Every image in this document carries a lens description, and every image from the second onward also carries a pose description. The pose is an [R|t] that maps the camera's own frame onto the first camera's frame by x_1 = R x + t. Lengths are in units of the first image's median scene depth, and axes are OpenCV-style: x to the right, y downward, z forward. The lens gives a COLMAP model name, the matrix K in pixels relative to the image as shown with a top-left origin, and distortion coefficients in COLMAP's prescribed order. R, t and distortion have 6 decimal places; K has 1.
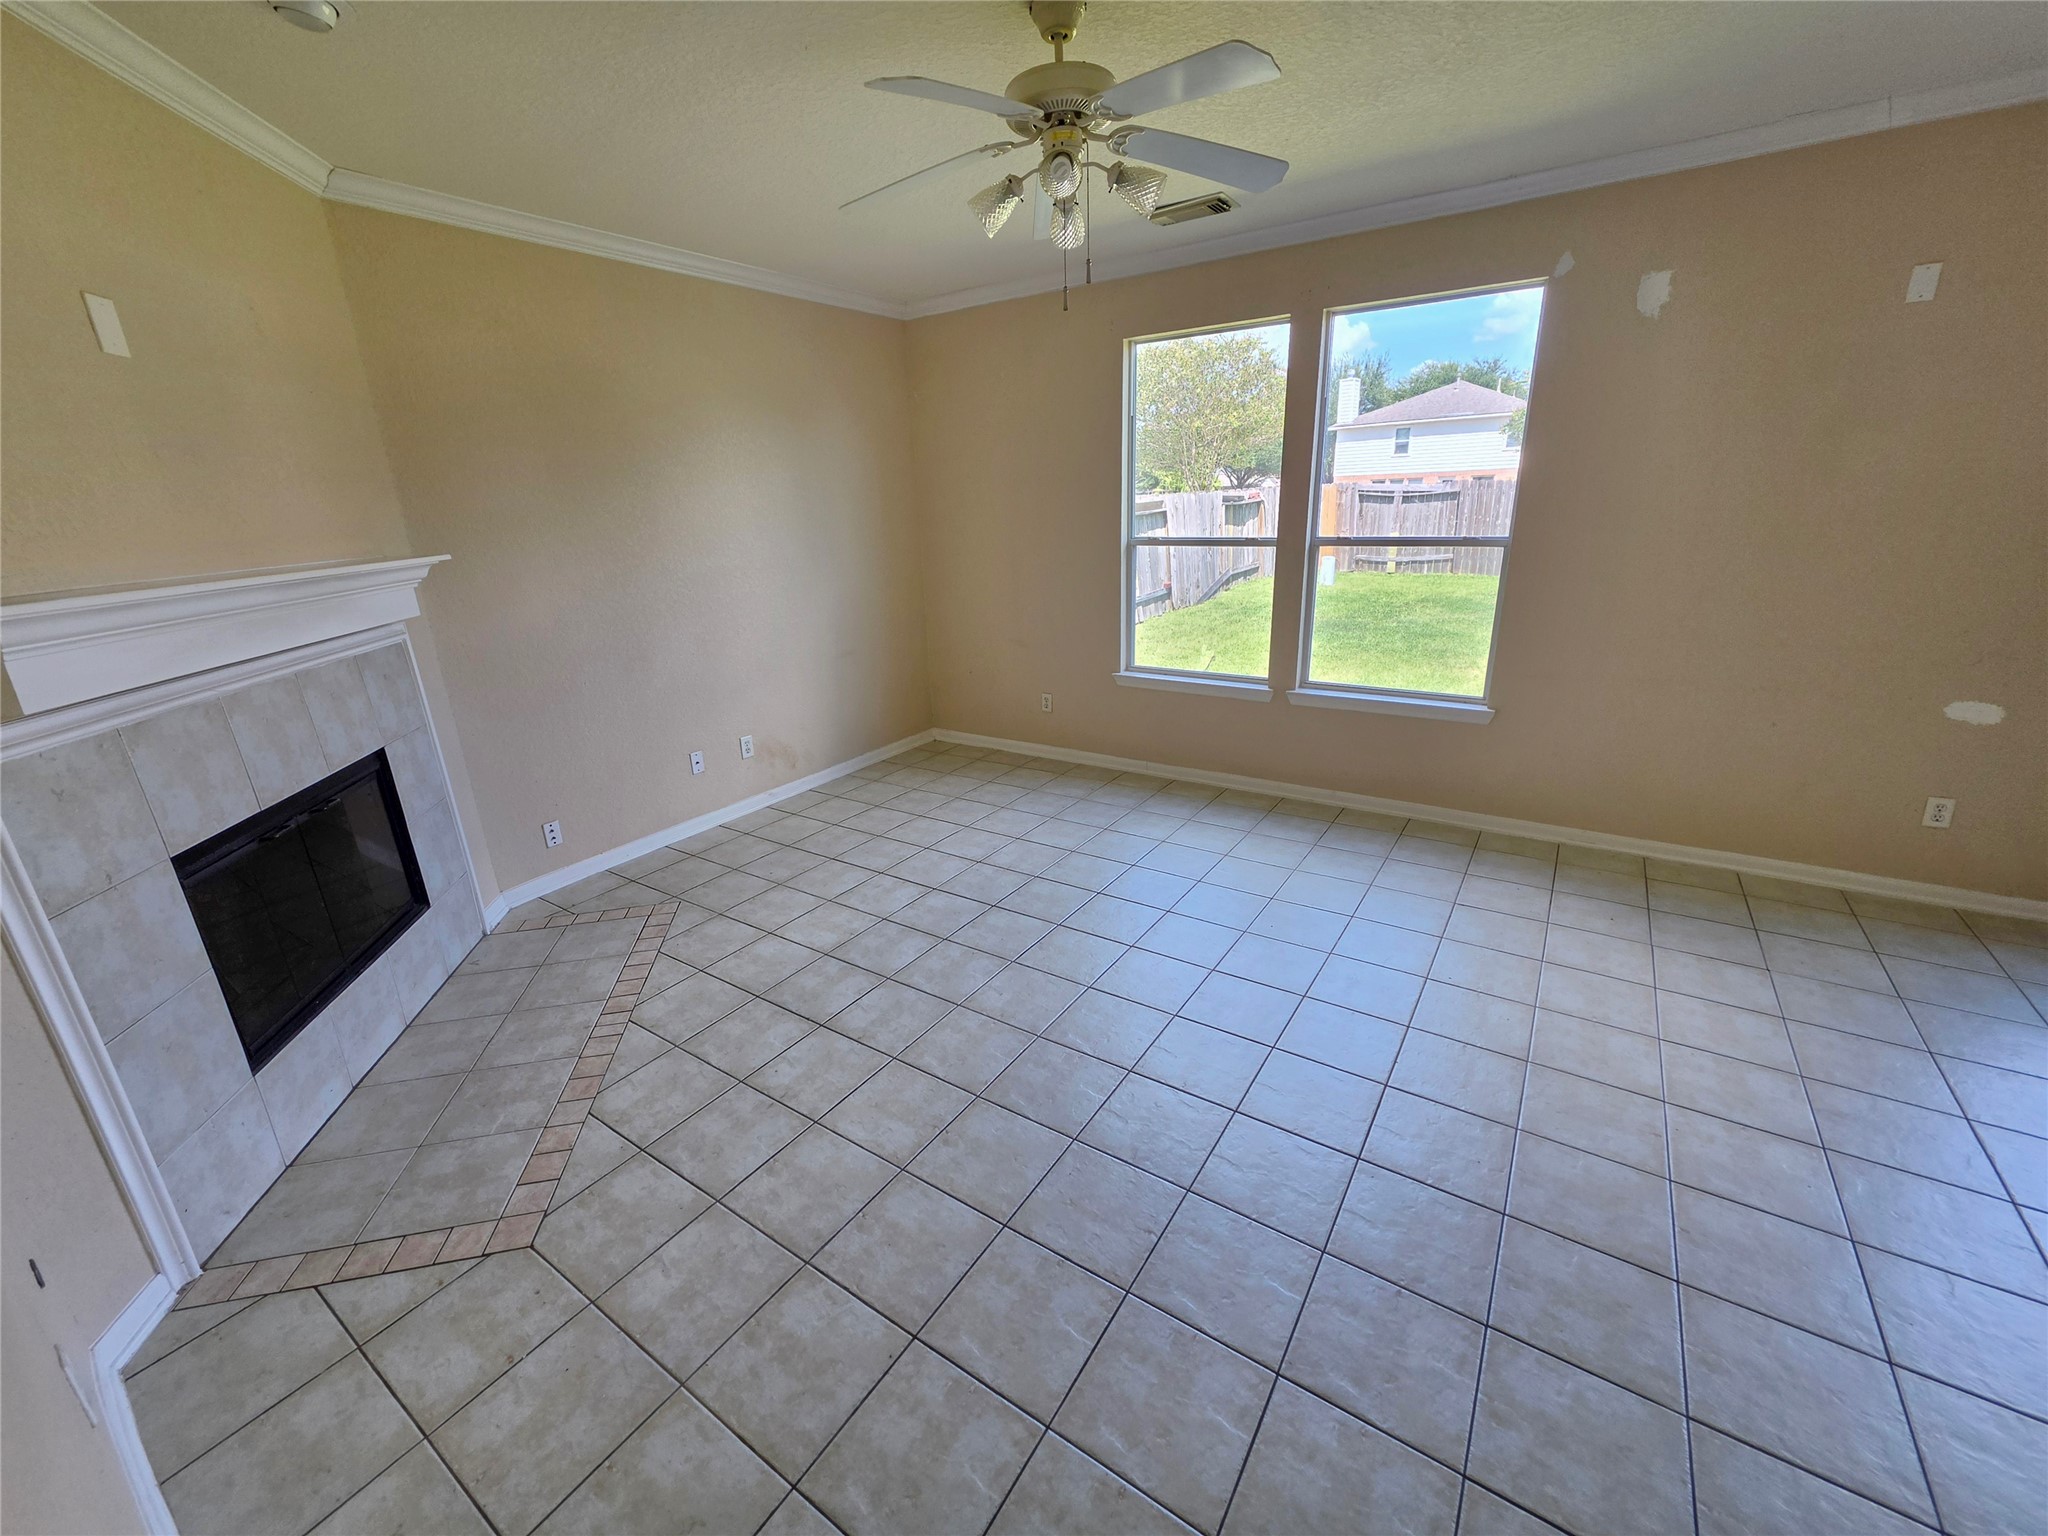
lens RADIAL K [[825.8, 0, 1024.0], [0, 825.8, 768.0], [0, 0, 1]] dist [-0.001965, -0.000197]
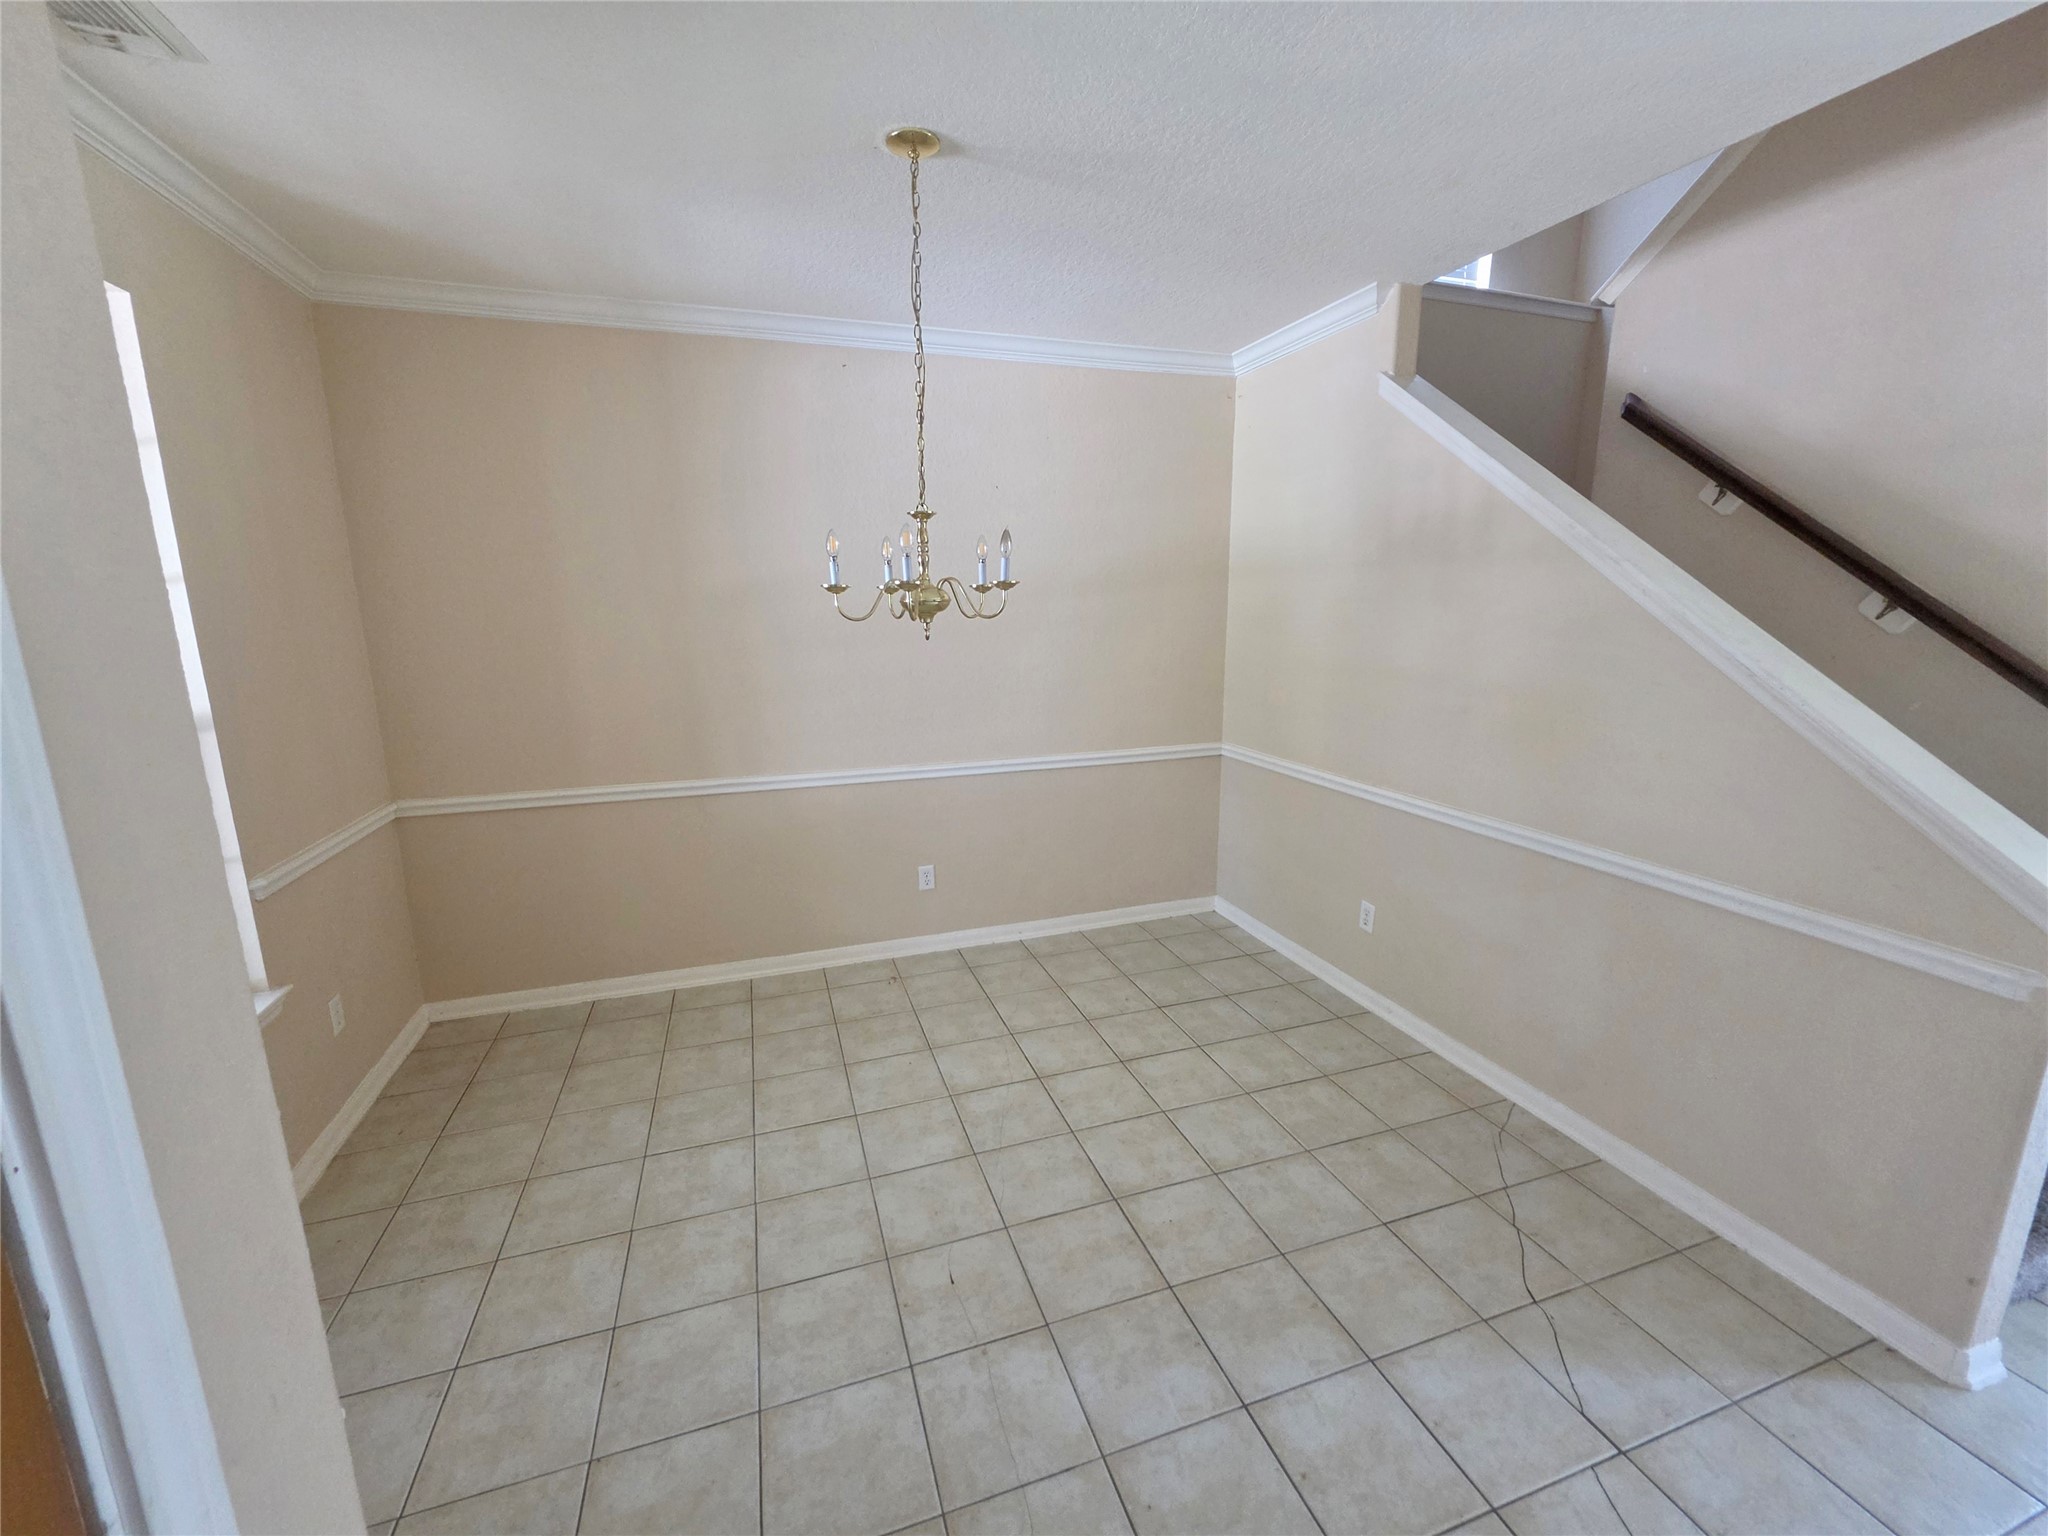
lens RADIAL K [[849.6, 0, 1030.5], [0, 849.6, 757.7], [0, 0, 1]] dist [-0.000027, -0.000007]
pose [[0.795085, 0.136305, -0.590982, 0.133929], [-0.204338, 0.977652, -0.049422, -0.066772], [0.571039, 0.160054, 0.805169, 0.188271]]
